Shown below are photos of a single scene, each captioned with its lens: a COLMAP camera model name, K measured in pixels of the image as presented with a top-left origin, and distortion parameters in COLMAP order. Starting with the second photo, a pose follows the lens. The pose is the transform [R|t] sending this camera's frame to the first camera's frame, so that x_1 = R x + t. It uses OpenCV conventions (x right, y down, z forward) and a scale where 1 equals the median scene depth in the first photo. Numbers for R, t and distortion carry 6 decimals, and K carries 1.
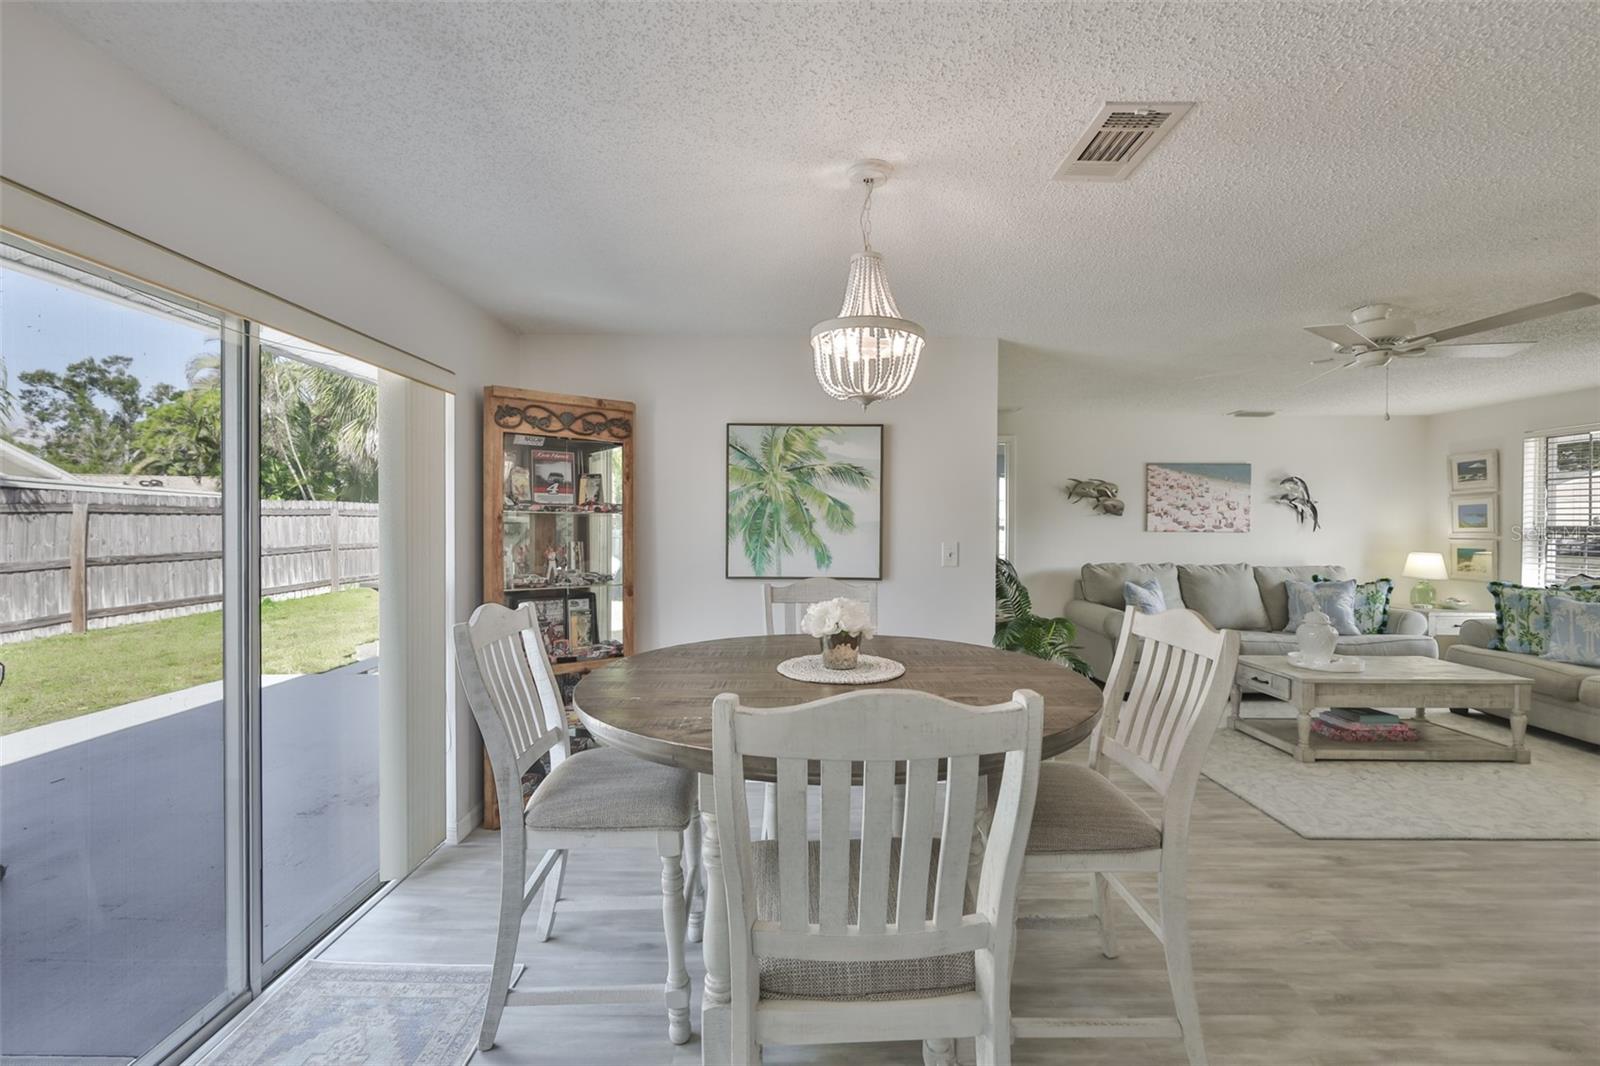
lens RADIAL K [[675.0, 0, 798.2], [0, 675.0, 528.4], [0, 0, 1]] dist [-0.001820, 0.000097]
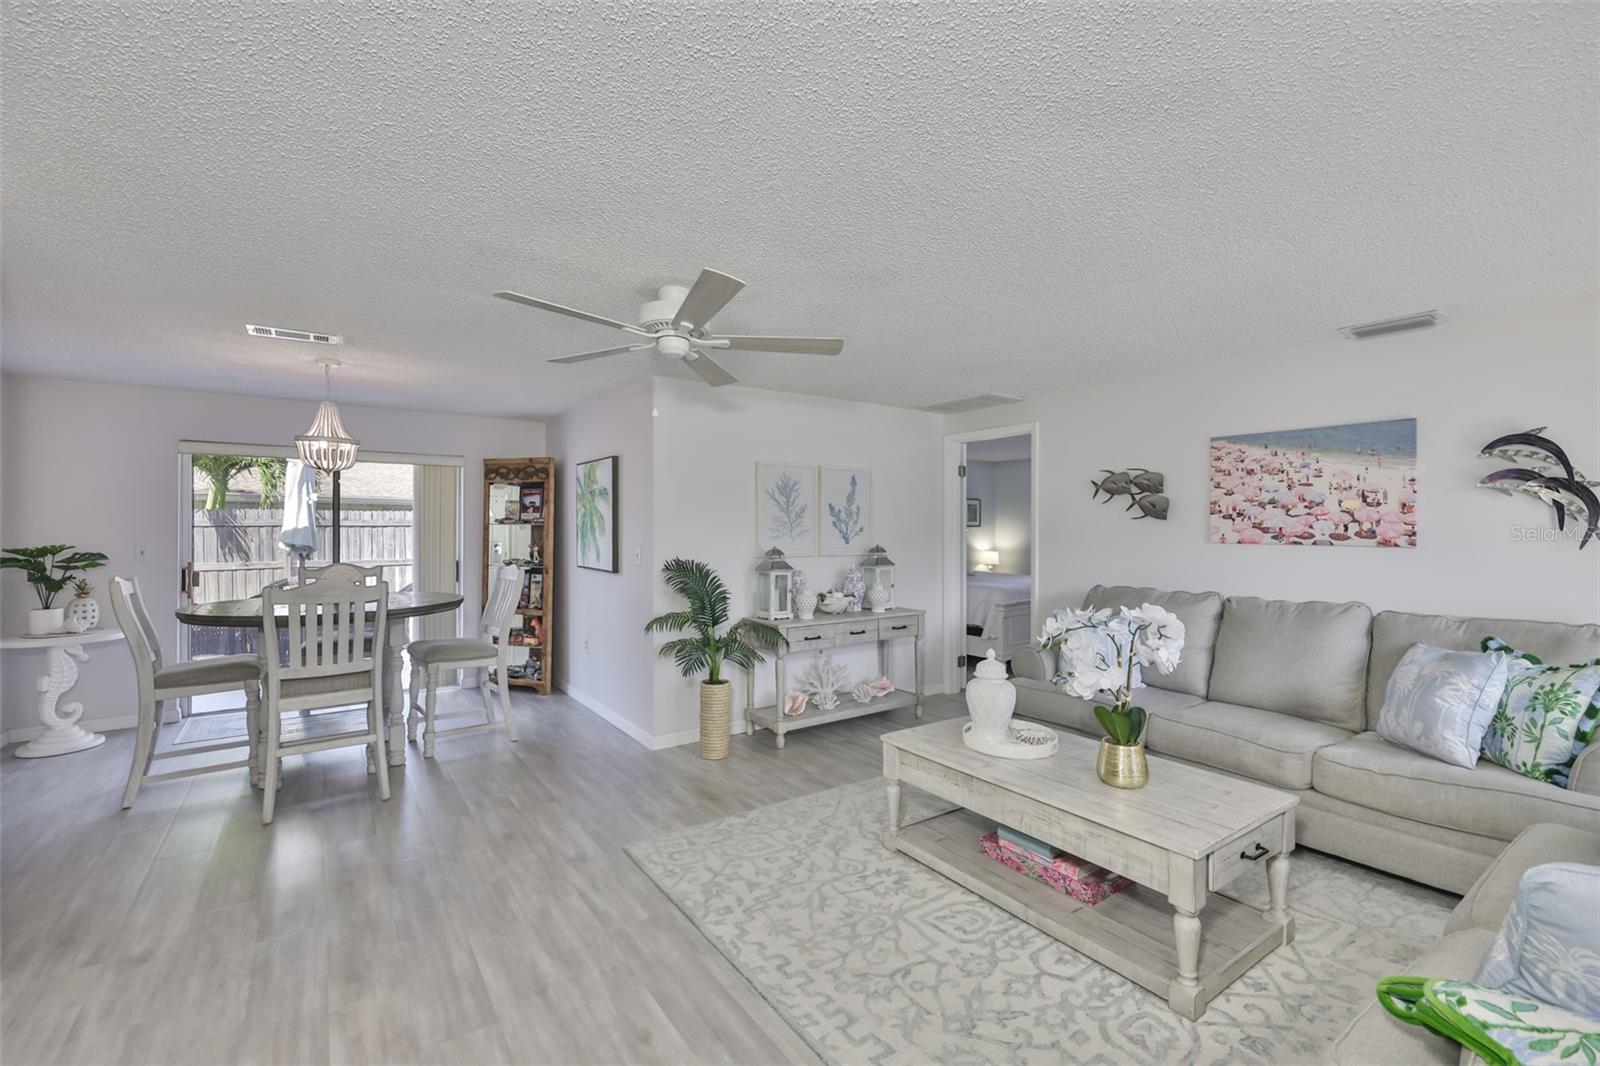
lens RADIAL K [[684.1, 0, 804.9], [0, 684.1, 529.6], [0, 0, 1]] dist [-0.000005, 0.000134]
pose [[0.585326, -0.000358, -0.810798, 0.871741], [-0.005561, 0.999975, -0.004456, -0.003175], [0.810779, 0.007117, 0.585309, 0.313552]]
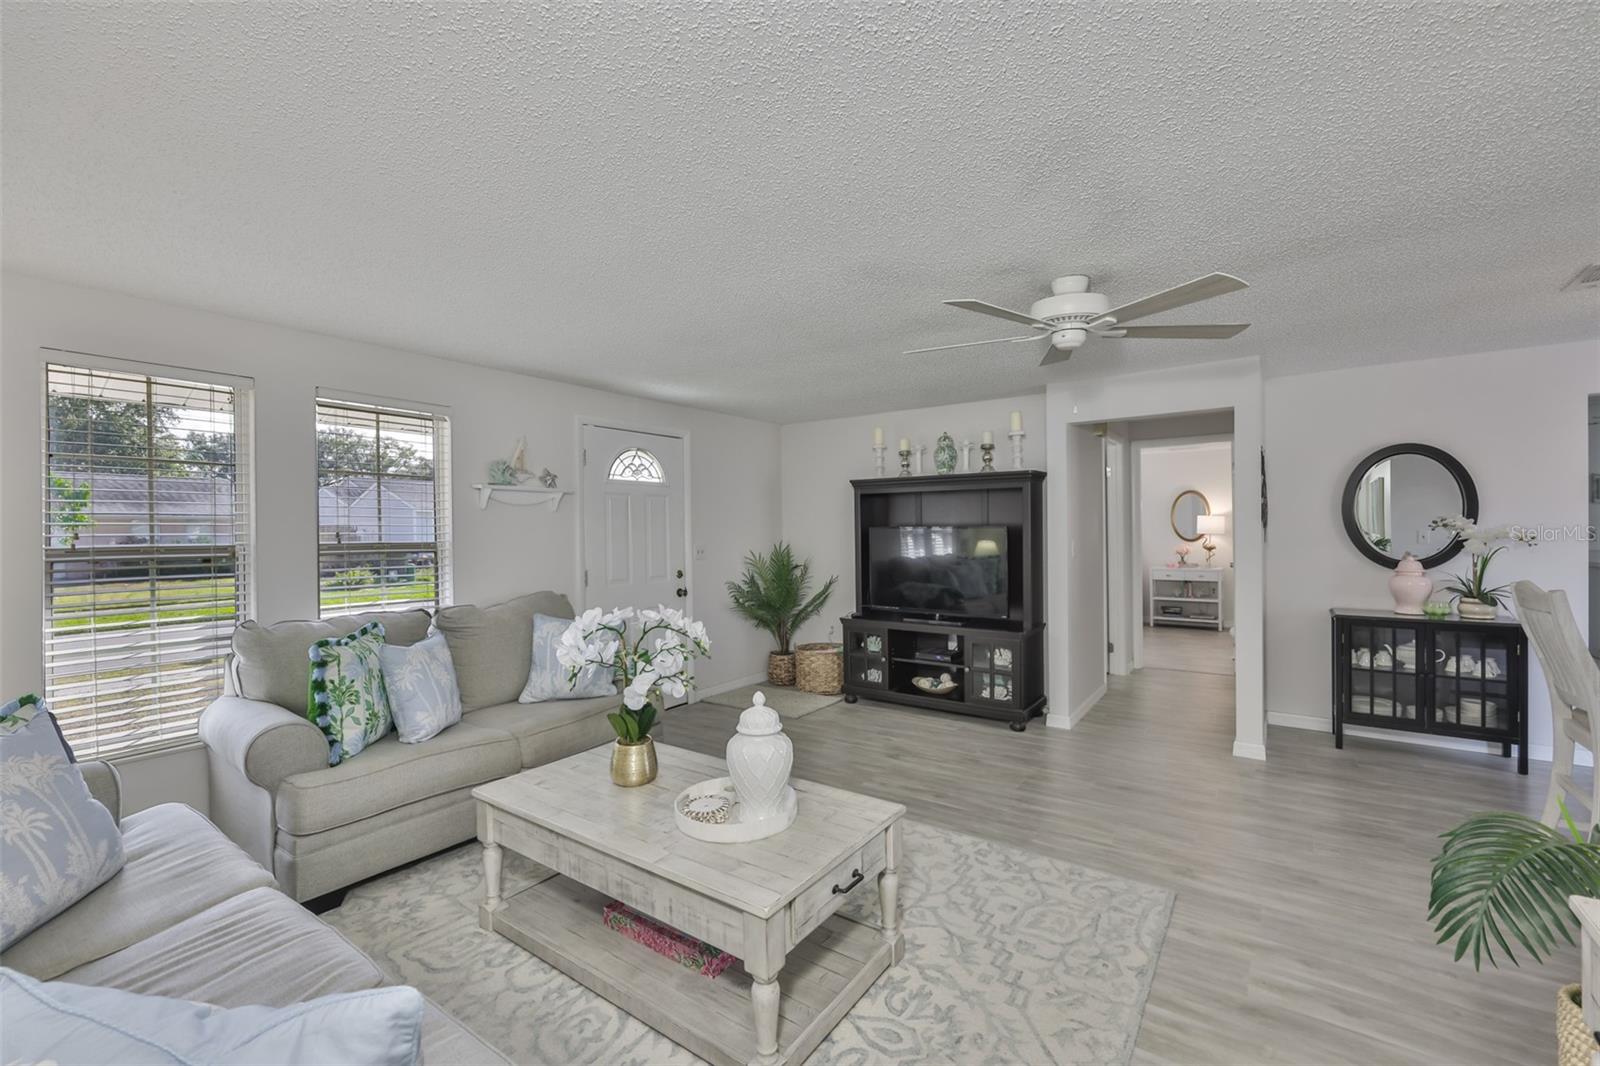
lens RADIAL K [[675.0, 0, 798.2], [0, 675.0, 528.4], [0, 0, 1]] dist [-0.001820, 0.000097]
pose [[-0.817291, 0.005311, 0.576200, 0.327323], [0.010152, 0.999935, 0.005183, -0.006940], [-0.576135, 0.010086, -0.817292, 0.993053]]
